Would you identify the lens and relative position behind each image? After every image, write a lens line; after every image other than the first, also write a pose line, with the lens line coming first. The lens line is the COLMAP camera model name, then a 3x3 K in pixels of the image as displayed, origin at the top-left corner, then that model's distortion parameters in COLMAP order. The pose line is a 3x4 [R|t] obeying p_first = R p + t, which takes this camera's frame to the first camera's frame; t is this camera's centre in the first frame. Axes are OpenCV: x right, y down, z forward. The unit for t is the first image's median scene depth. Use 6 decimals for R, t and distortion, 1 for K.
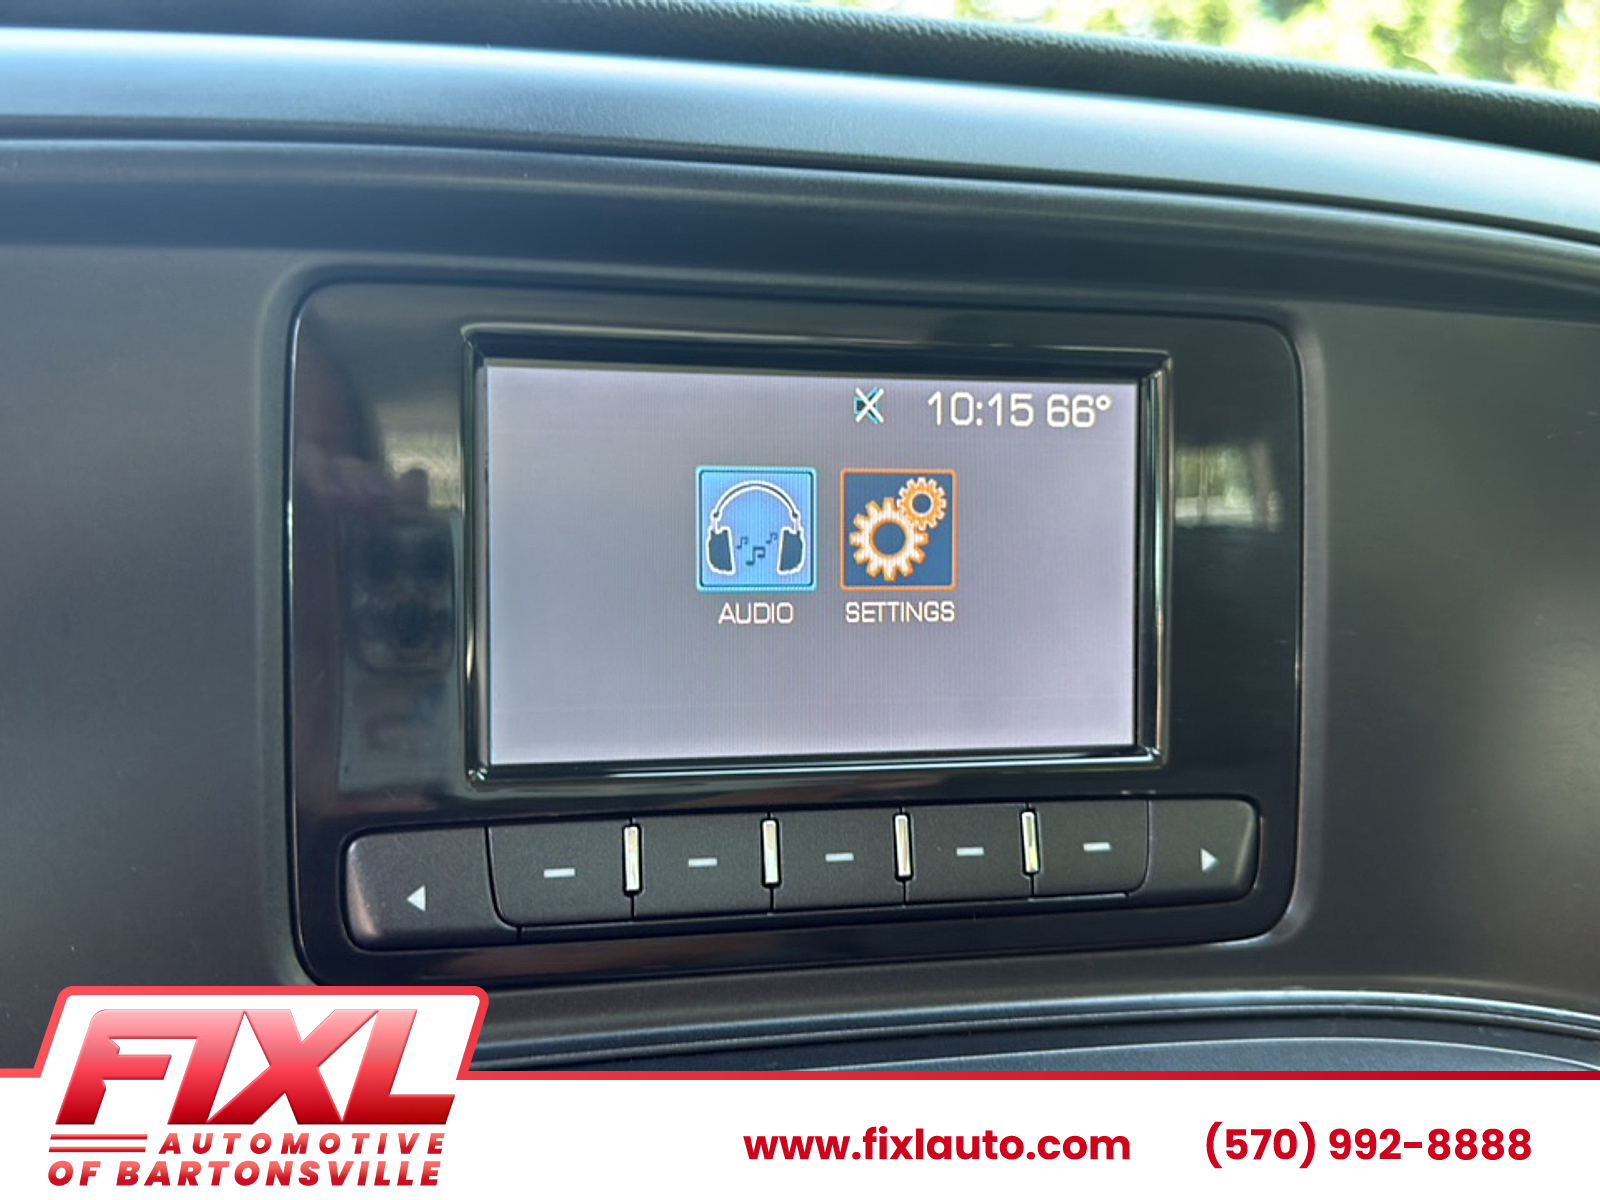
lens RADIAL K [[1543.0, 0, 808.4], [0, 1543.0, 610.4], [0, 0, 1]] dist [0.190846, -0.485807]
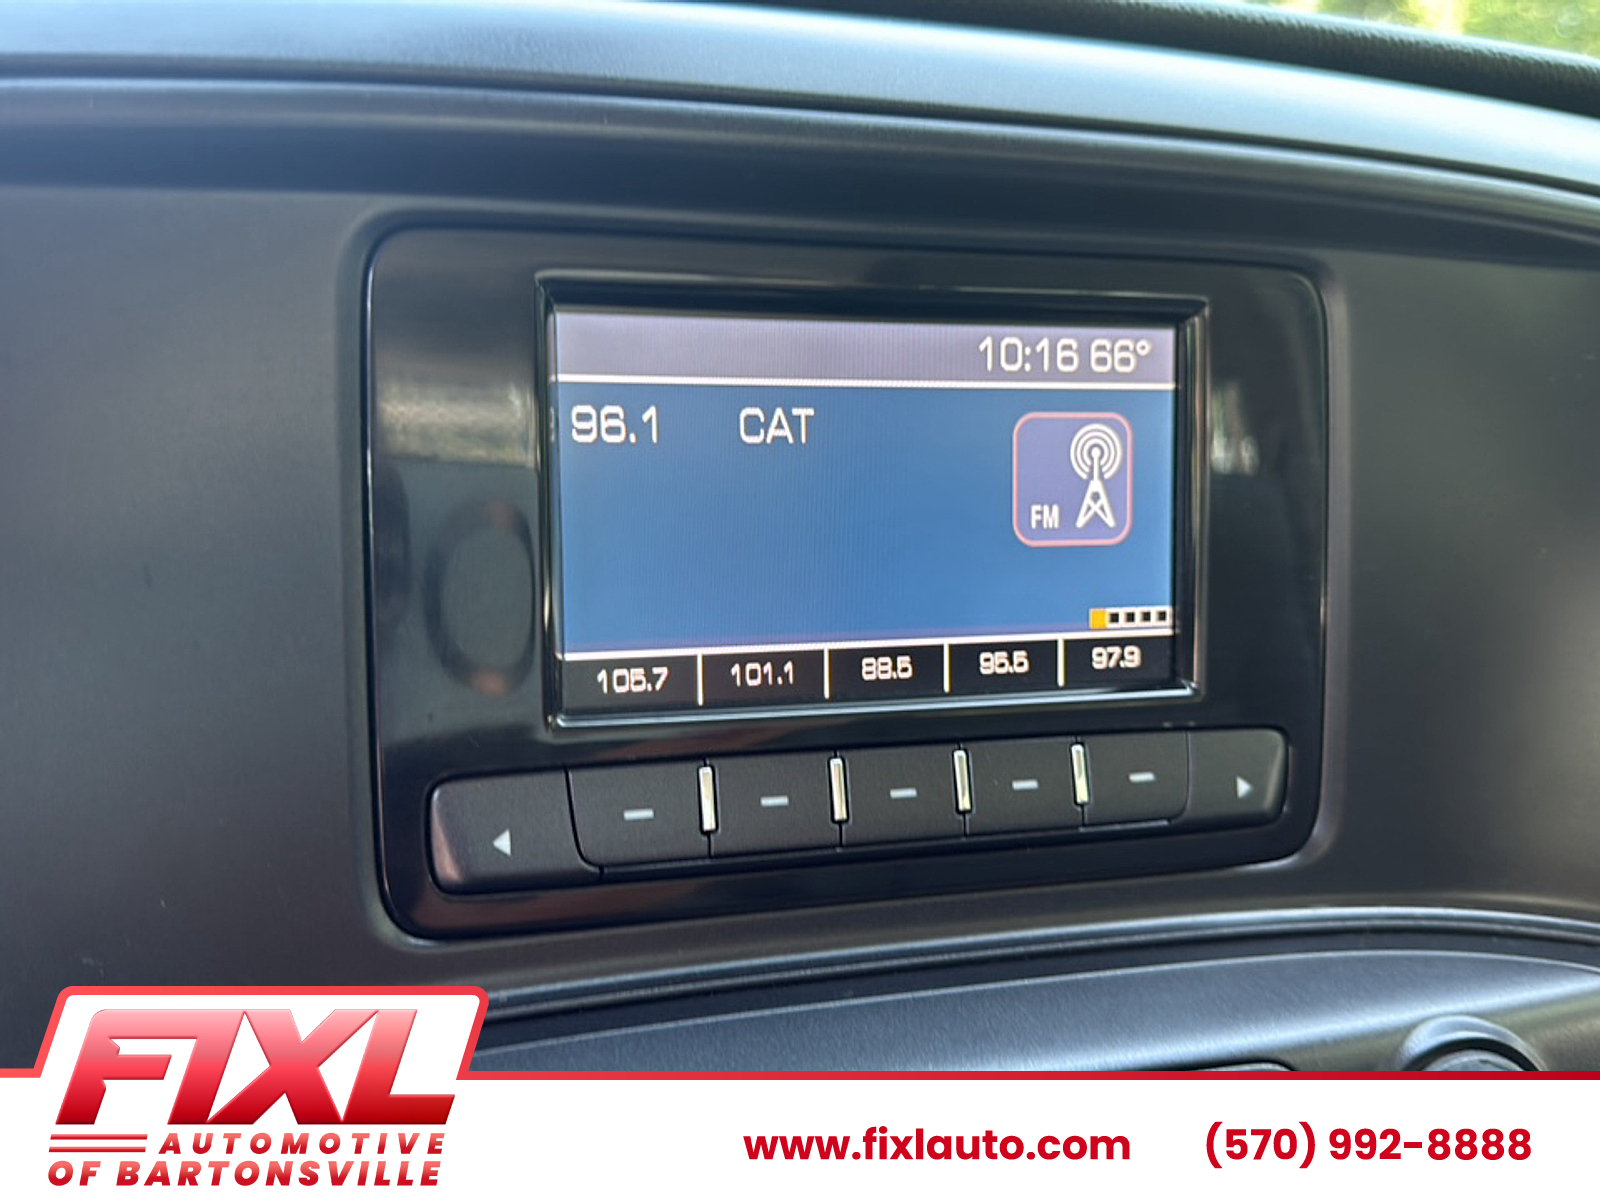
lens RADIAL K [[1543.0, 0, 808.4], [0, 1543.0, 610.4], [0, 0, 1]] dist [0.190846, -0.485807]
pose [[0.996469, -0.016083, 0.082408, -0.122932], [0.013405, 0.999367, 0.032948, 0.003216], [-0.082885, -0.031727, 0.996054, -0.014646]]
